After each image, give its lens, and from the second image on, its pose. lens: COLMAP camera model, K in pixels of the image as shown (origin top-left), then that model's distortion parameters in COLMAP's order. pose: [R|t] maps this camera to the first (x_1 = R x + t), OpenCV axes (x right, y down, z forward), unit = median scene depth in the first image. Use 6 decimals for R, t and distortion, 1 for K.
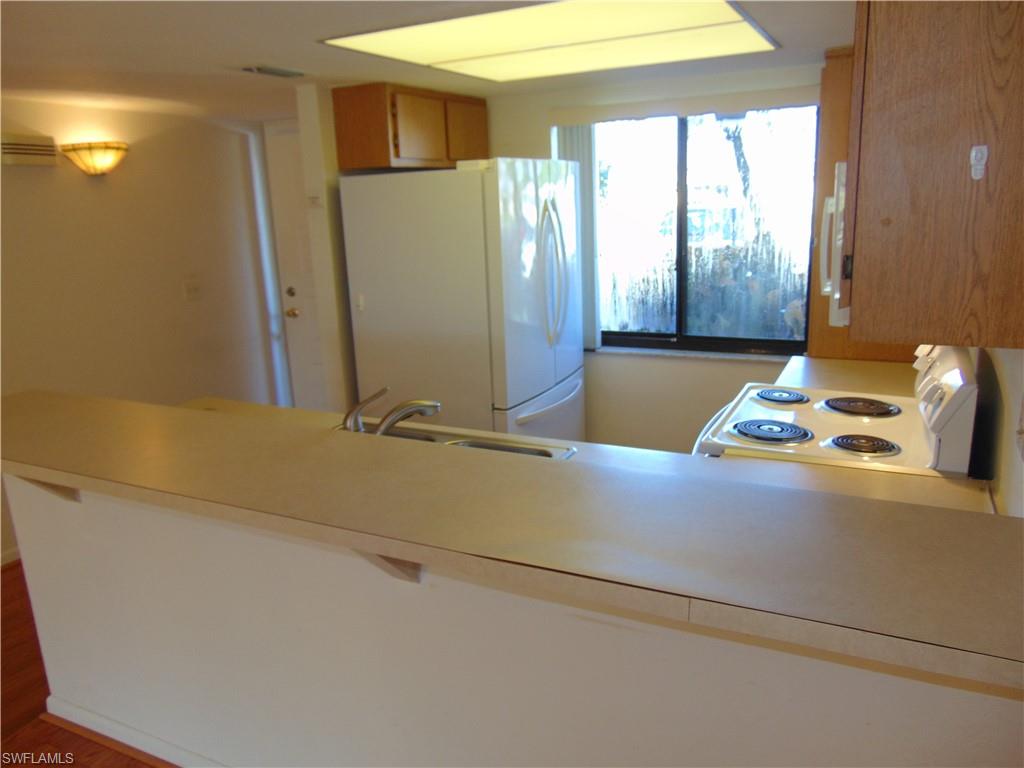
lens RADIAL K [[760.2, 0, 511.1], [0, 760.2, 379.5], [0, 0, 1]] dist [-0.037640, 0.089026]
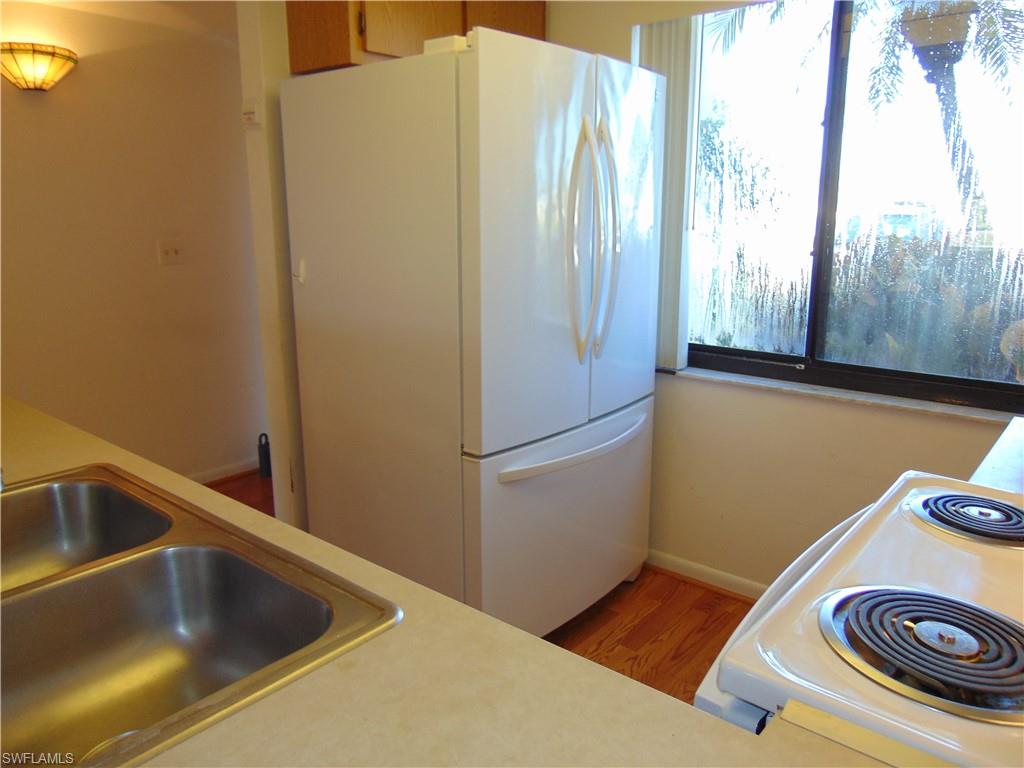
lens RADIAL K [[755.4, 0, 515.2], [0, 755.4, 381.2], [0, 0, 1]] dist [0.000393, 0.007290]
pose [[0.973502, 0.089908, -0.210264, 0.122655], [-0.091516, 0.995801, 0.002092, -0.021029], [0.209569, 0.017206, 0.977642, 0.355897]]
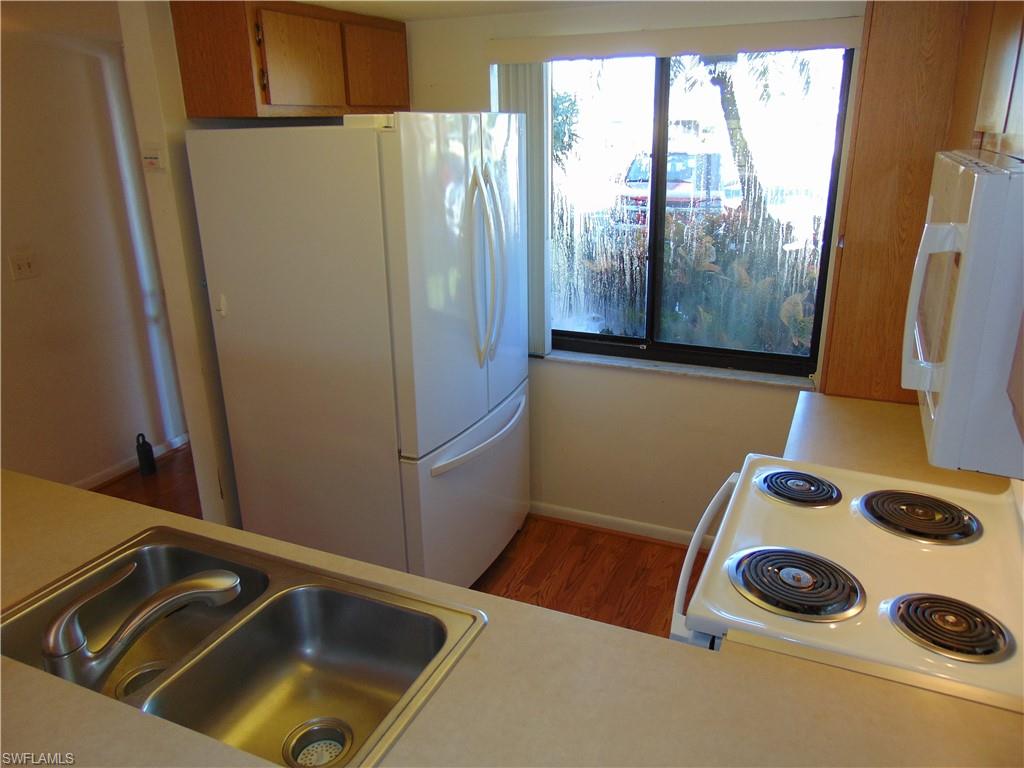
lens RADIAL K [[760.2, 0, 511.1], [0, 760.2, 379.5], [0, 0, 1]] dist [-0.037640, 0.089026]
pose [[0.998816, 0.010348, 0.047539, 0.042483], [-0.014345, 0.996317, 0.084535, -0.087133], [-0.046489, -0.085117, 0.995286, 0.229760]]
